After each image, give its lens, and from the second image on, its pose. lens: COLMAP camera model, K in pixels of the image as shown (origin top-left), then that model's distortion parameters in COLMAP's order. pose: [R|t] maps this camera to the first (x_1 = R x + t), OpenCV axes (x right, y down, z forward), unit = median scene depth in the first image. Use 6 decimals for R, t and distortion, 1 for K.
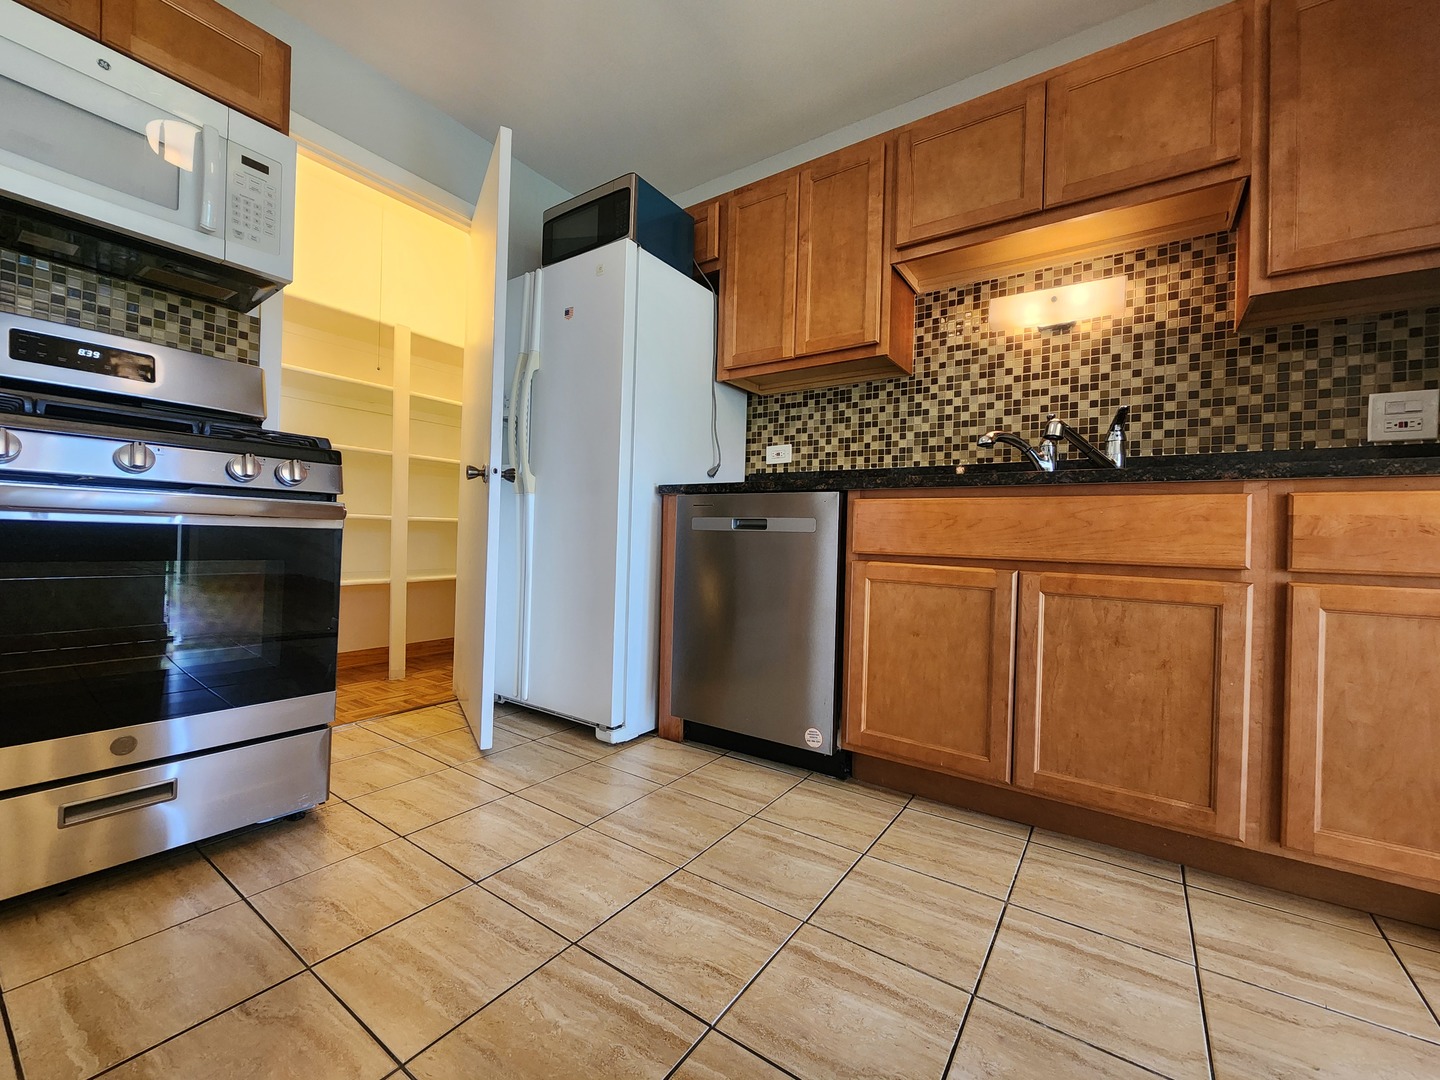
lens RADIAL K [[586.9, 0, 719.9], [0, 586.9, 533.6], [0, 0, 1]] dist [0.004661, -0.004357]
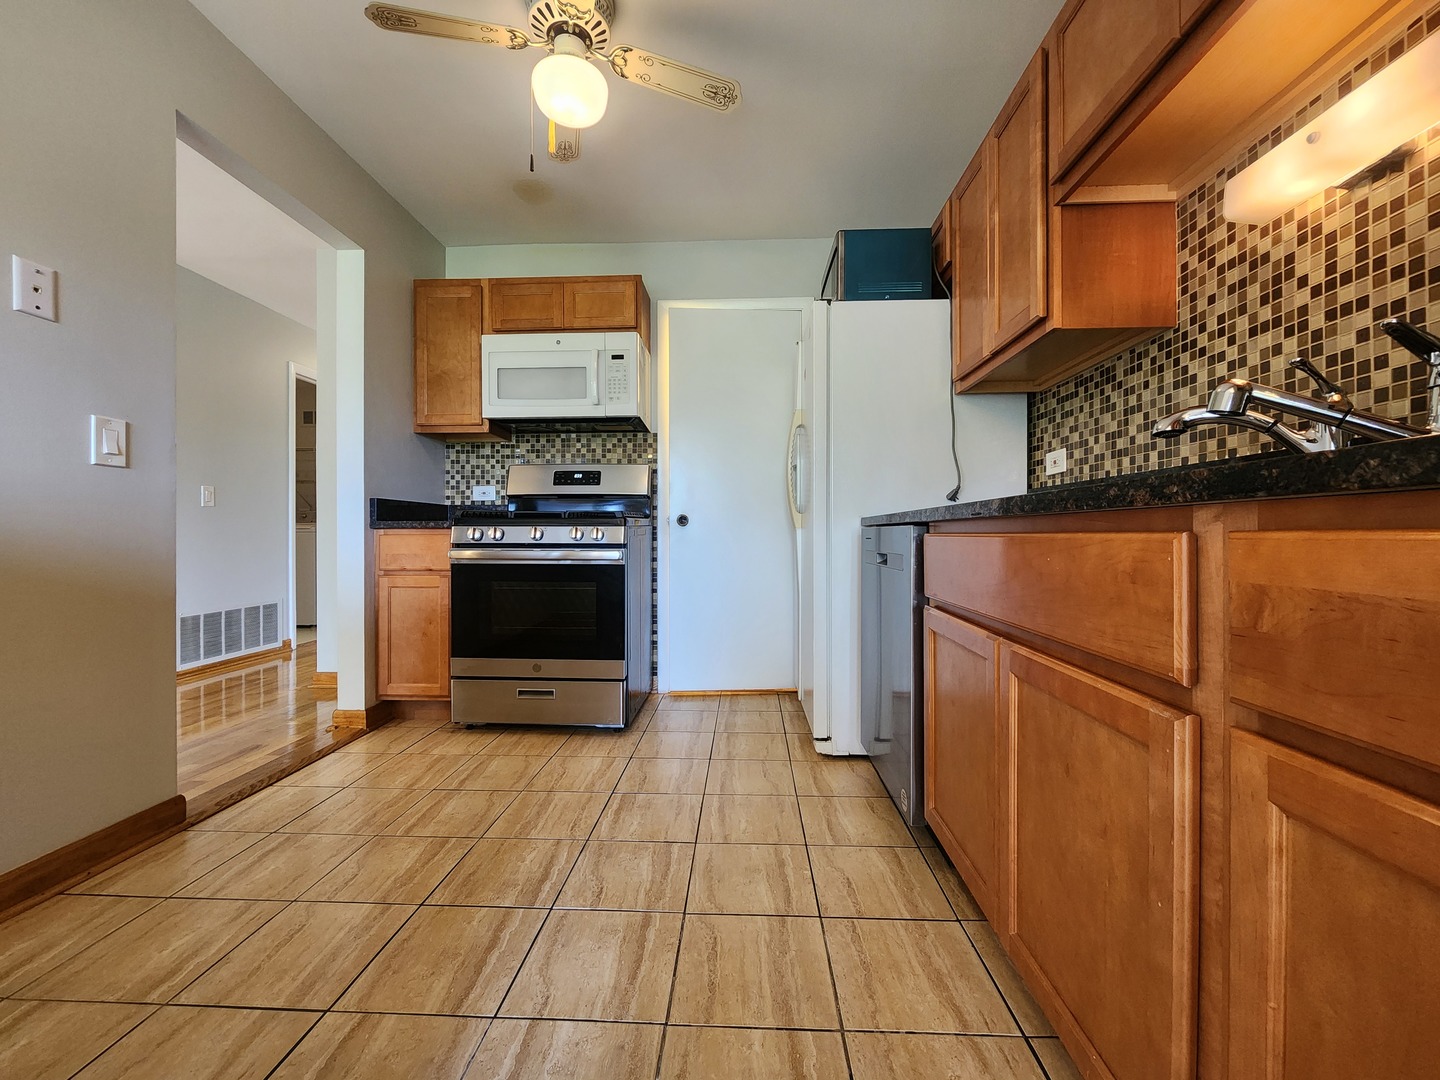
lens RADIAL K [[586.9, 0, 719.7], [0, 586.9, 533.4], [0, 0, 1]] dist [0.004661, -0.004357]
pose [[0.533162, -0.030268, -0.845471, 0.685648], [0.021221, 0.999524, -0.022401, -0.040037], [0.845747, -0.005998, 0.533551, 0.250099]]
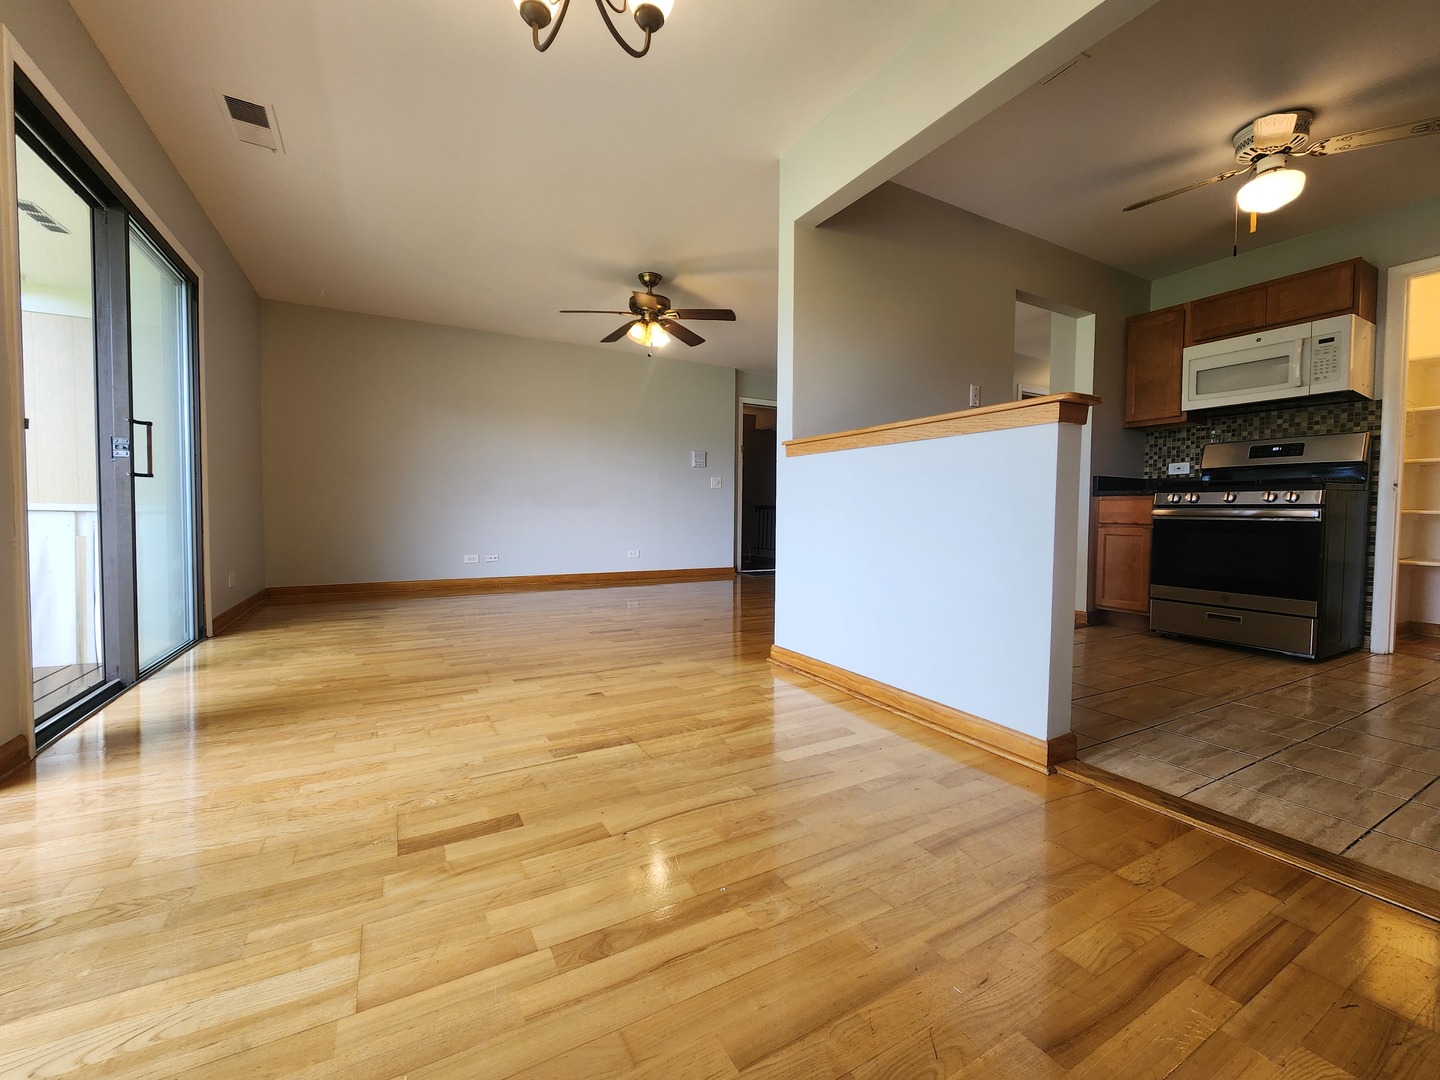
lens RADIAL K [[586.9, 0, 719.5], [0, 586.9, 534.1], [0, 0, 1]] dist [0.004661, -0.004357]
pose [[-0.439985, 0.001087, -0.898005, 1.530803], [-0.016823, 0.999814, 0.009453, 0.036652], [0.897848, 0.019266, -0.439885, 0.029809]]
